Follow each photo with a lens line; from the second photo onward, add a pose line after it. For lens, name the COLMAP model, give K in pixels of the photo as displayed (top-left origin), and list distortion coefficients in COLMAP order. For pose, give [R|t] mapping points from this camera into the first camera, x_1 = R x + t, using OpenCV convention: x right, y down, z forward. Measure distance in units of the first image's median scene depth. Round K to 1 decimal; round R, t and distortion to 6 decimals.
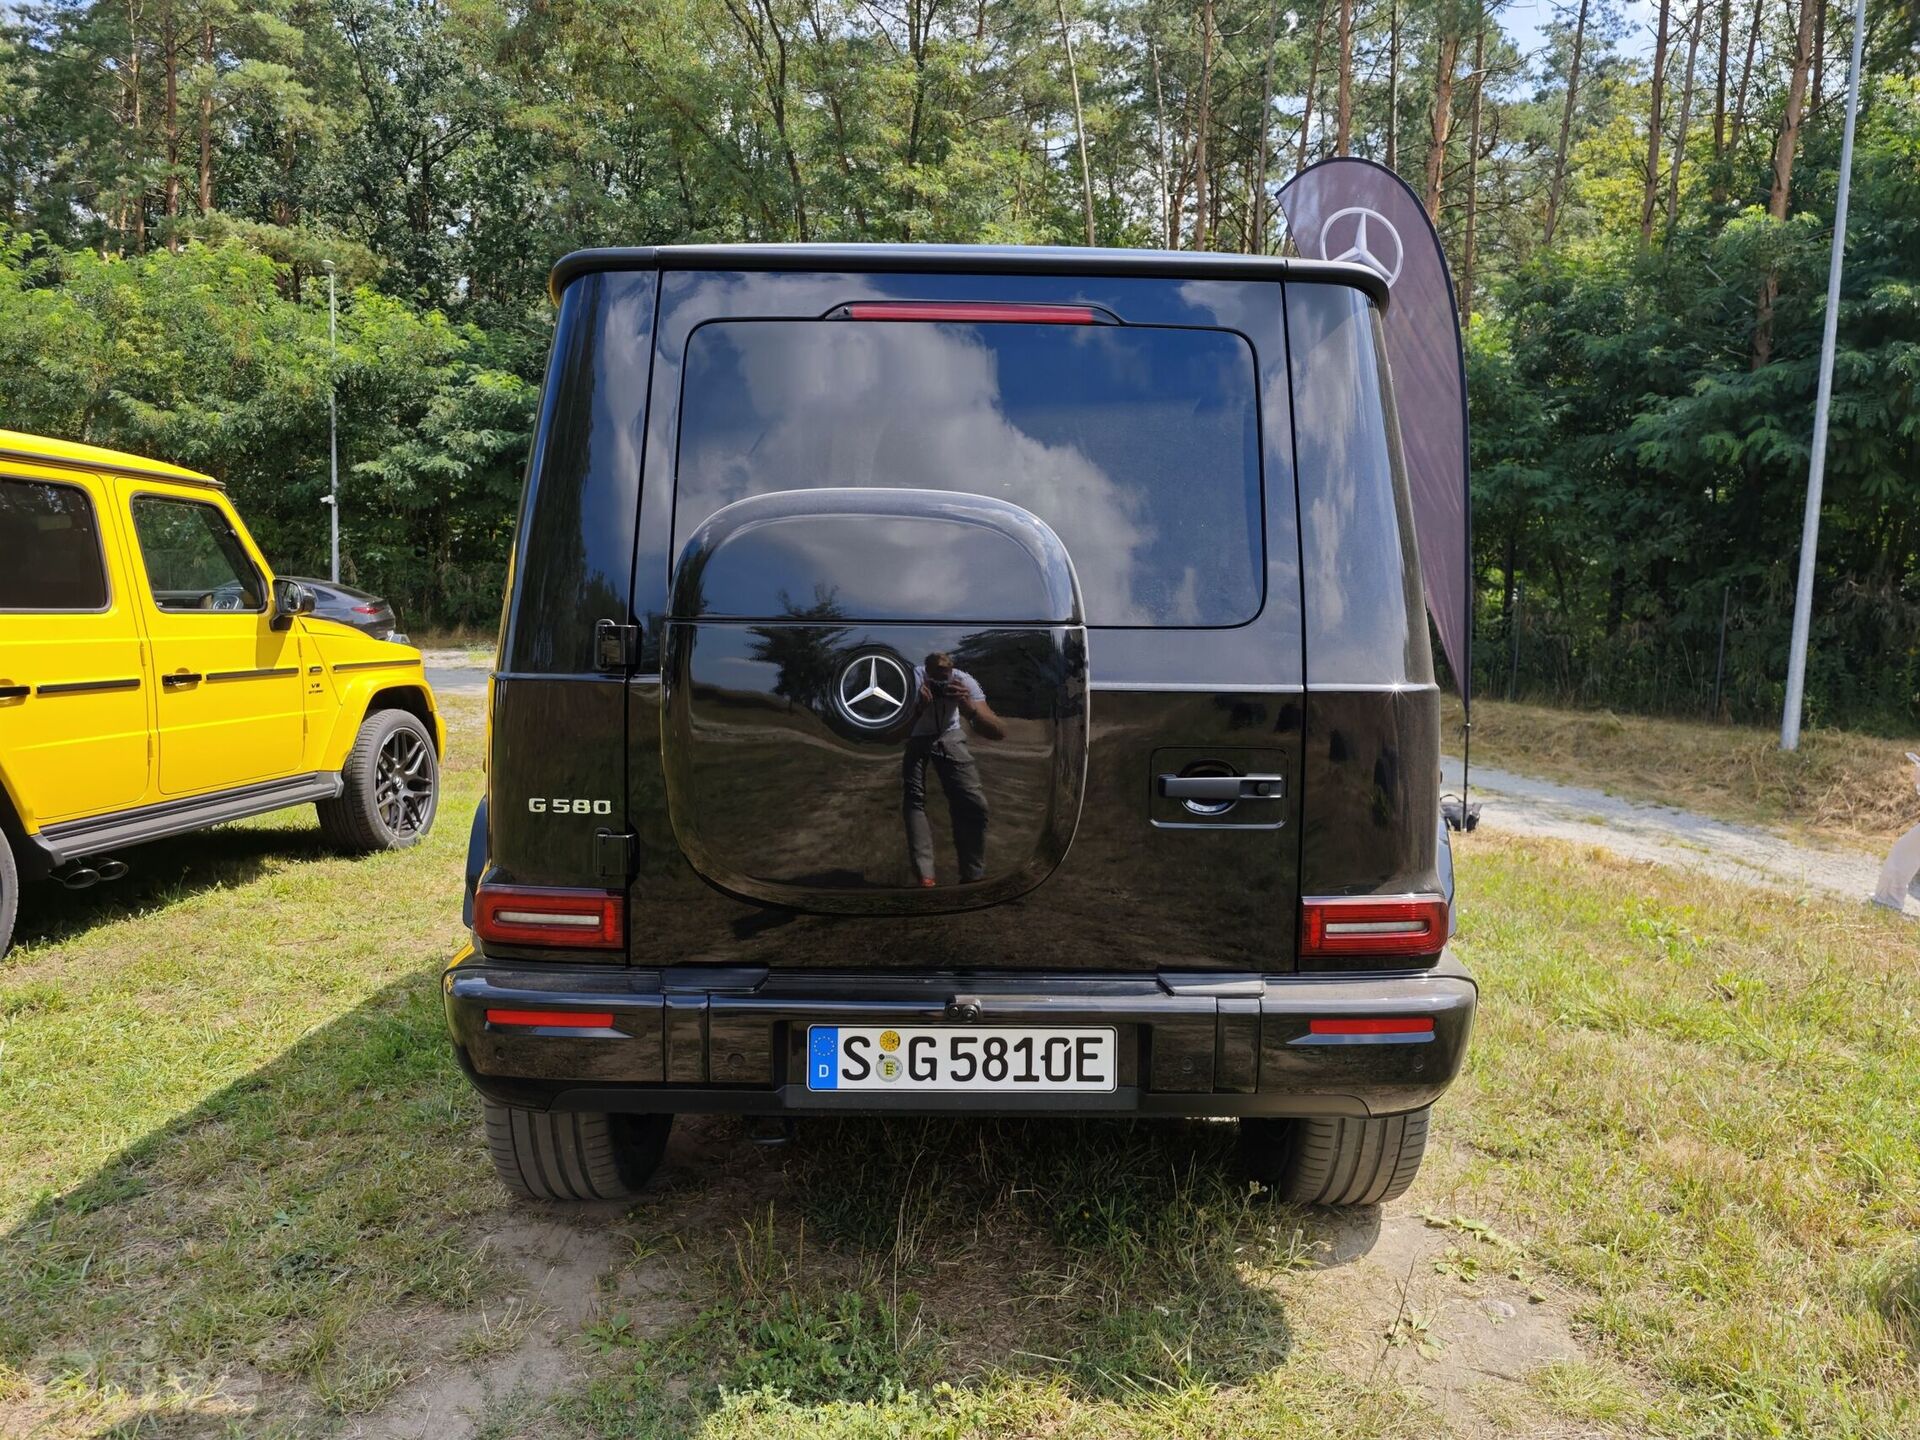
lens RADIAL K [[1311.5, 0, 967.7], [0, 1311.5, 718.8], [0, 0, 1]] dist [0.027553, -0.019093]
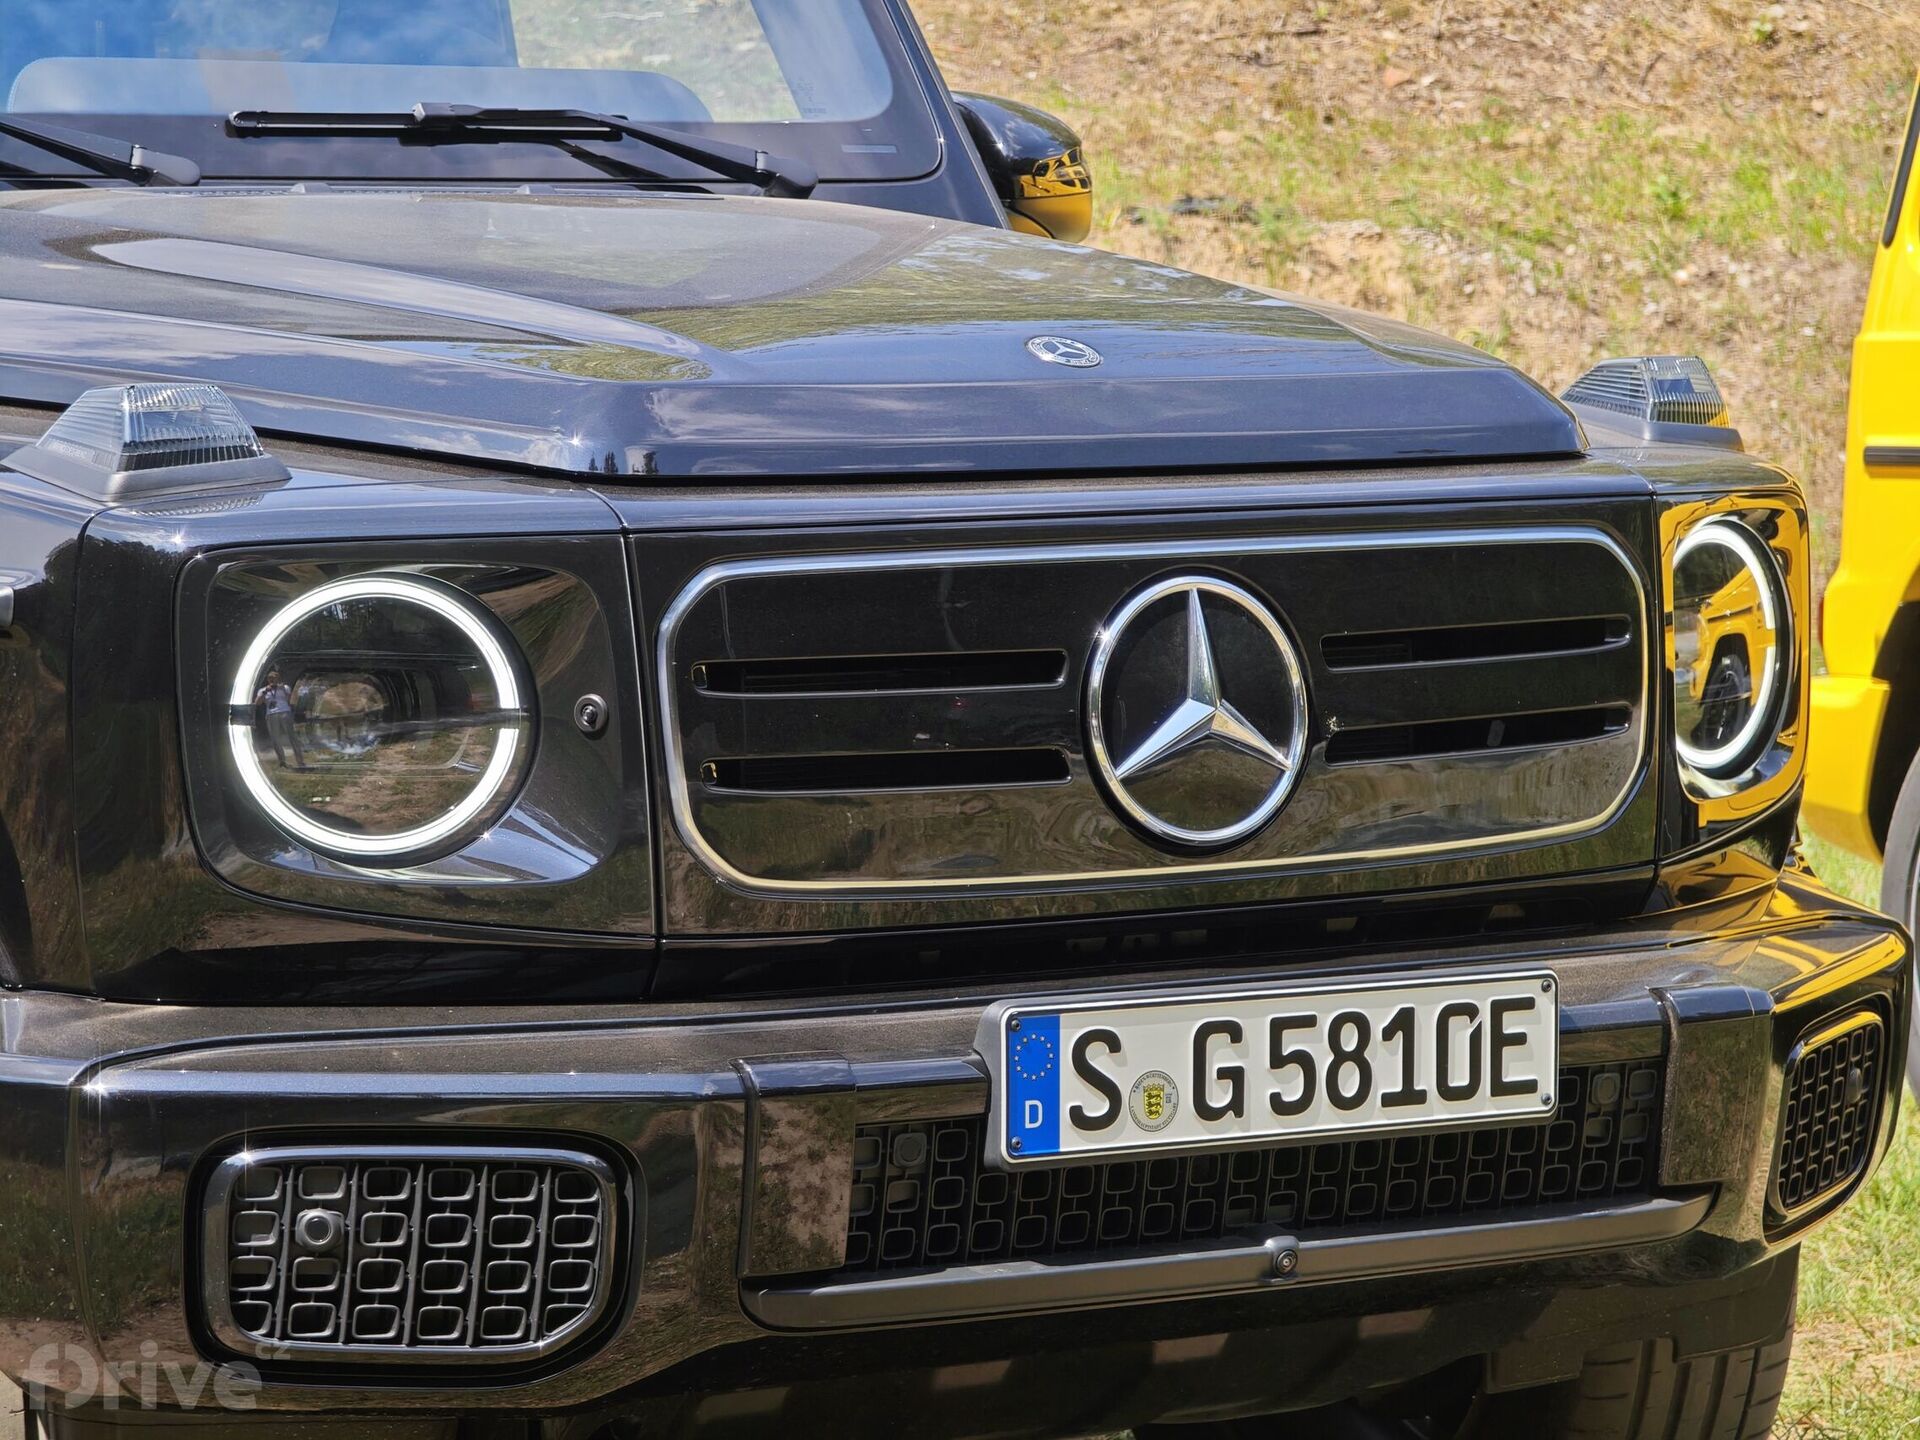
lens RADIAL K [[6720.4, 0, 960.0], [0, 6720.4, 720.0], [0, 0, 1]] dist [0.336745, 3.021106]
pose [[0.831172, -0.046419, 0.554074, -1.318039], [0.008161, 0.997420, 0.071319, -0.019803], [-0.555955, -0.054756, 0.829407, -0.796420]]
